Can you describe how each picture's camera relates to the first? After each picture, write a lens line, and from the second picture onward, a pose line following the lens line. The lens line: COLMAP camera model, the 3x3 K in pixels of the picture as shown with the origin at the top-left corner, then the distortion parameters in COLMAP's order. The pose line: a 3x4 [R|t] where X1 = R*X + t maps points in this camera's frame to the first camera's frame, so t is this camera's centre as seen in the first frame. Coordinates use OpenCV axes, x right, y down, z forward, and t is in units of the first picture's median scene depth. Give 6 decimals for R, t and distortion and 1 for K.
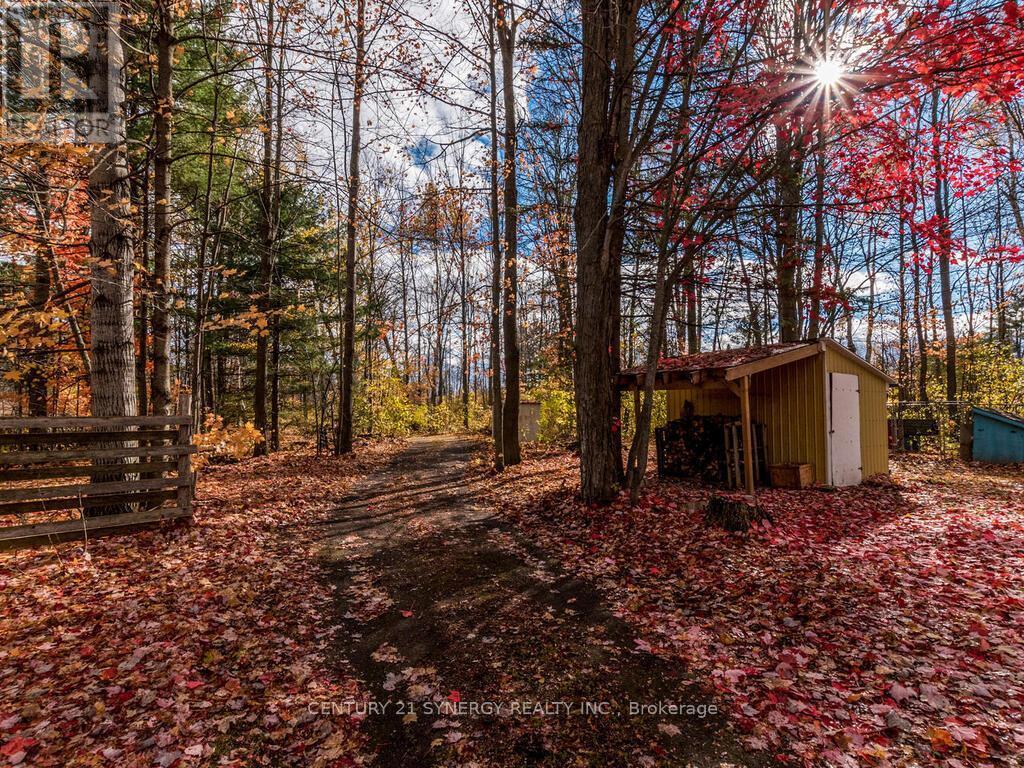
lens RADIAL K [[436.3, 0, 512.0], [0, 436.3, 384.0], [0, 0, 1]] dist [0.000728, -0.000107]
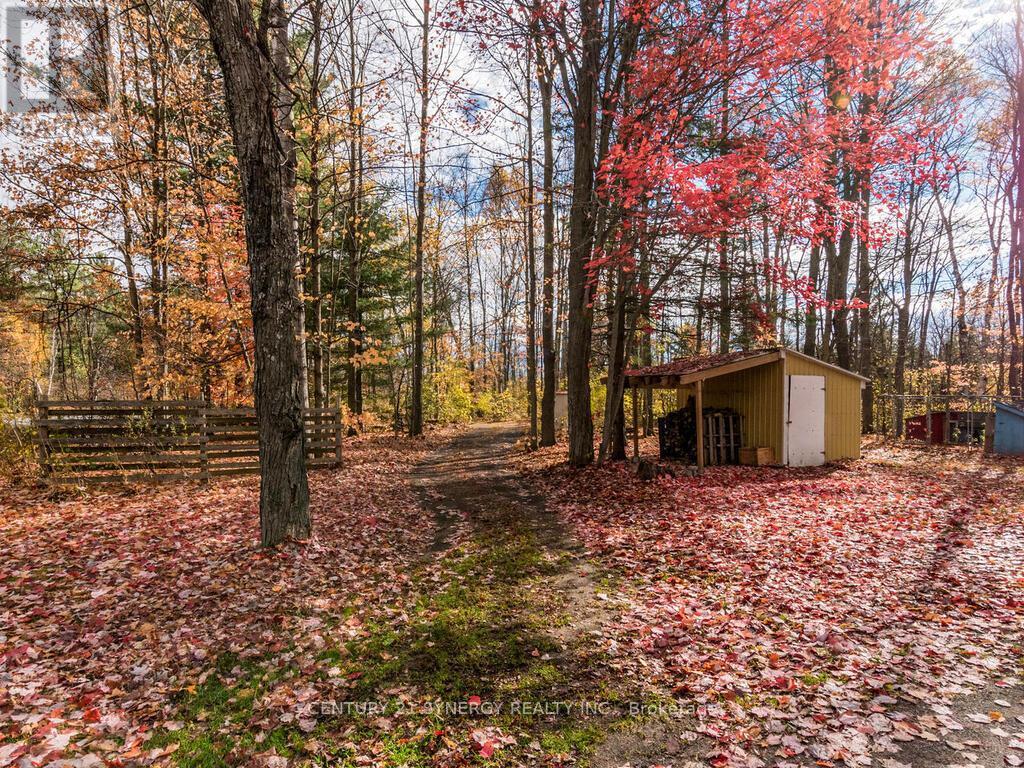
lens RADIAL K [[506.6, 0, 509.6], [0, 506.6, 379.3], [0, 0, 1]] dist [-0.002343, -0.000739]
pose [[0.985167, -0.000383, -0.171596, 0.113685], [0.005483, 0.999557, 0.029248, -0.036260], [0.171509, -0.029755, 0.984733, -0.337718]]
